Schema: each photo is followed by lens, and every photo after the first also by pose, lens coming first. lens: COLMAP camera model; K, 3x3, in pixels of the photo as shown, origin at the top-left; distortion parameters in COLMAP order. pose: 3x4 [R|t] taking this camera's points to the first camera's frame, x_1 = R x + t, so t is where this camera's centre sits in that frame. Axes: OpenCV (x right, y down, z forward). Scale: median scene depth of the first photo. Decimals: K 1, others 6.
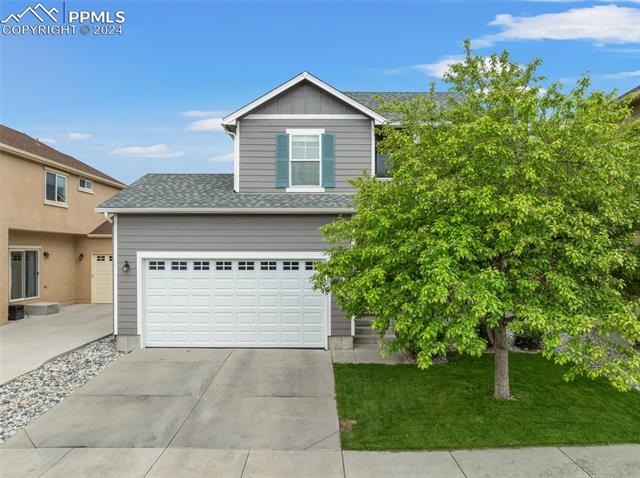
lens RADIAL K [[463.4, 0, 324.1], [0, 463.4, 238.3], [0, 0, 1]] dist [-0.025508, -0.000523]
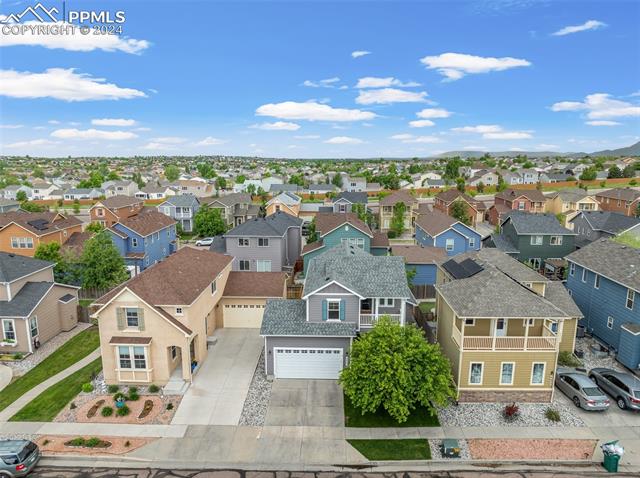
lens RADIAL K [[463.4, 0, 324.1], [0, 463.4, 238.3], [0, 0, 1]] dist [-0.025508, -0.000523]
pose [[0.999521, 0.007014, -0.030156, -0.020737], [-0.000226, 0.975630, 0.219421, -1.220935], [0.030960, -0.219309, 0.975164, -1.559115]]
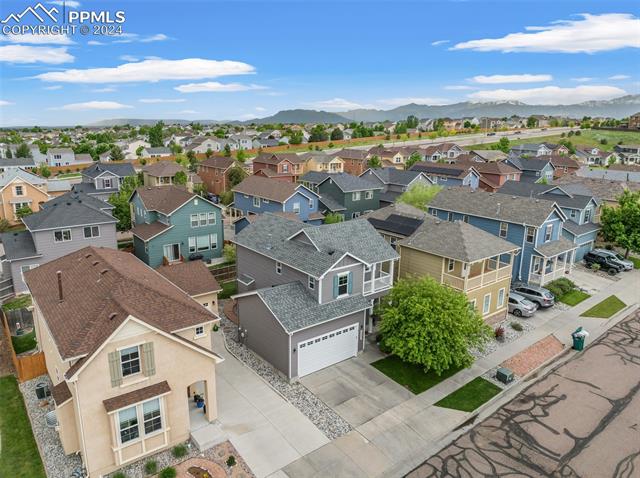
lens RADIAL K [[463.4, 0, 324.1], [0, 463.4, 238.3], [0, 0, 1]] dist [-0.025508, -0.000523]
pose [[0.776273, -0.139789, 0.614702, -1.658522], [-0.038860, 0.962639, 0.267987, -1.108225], [-0.629198, -0.231918, 0.741838, -0.687070]]
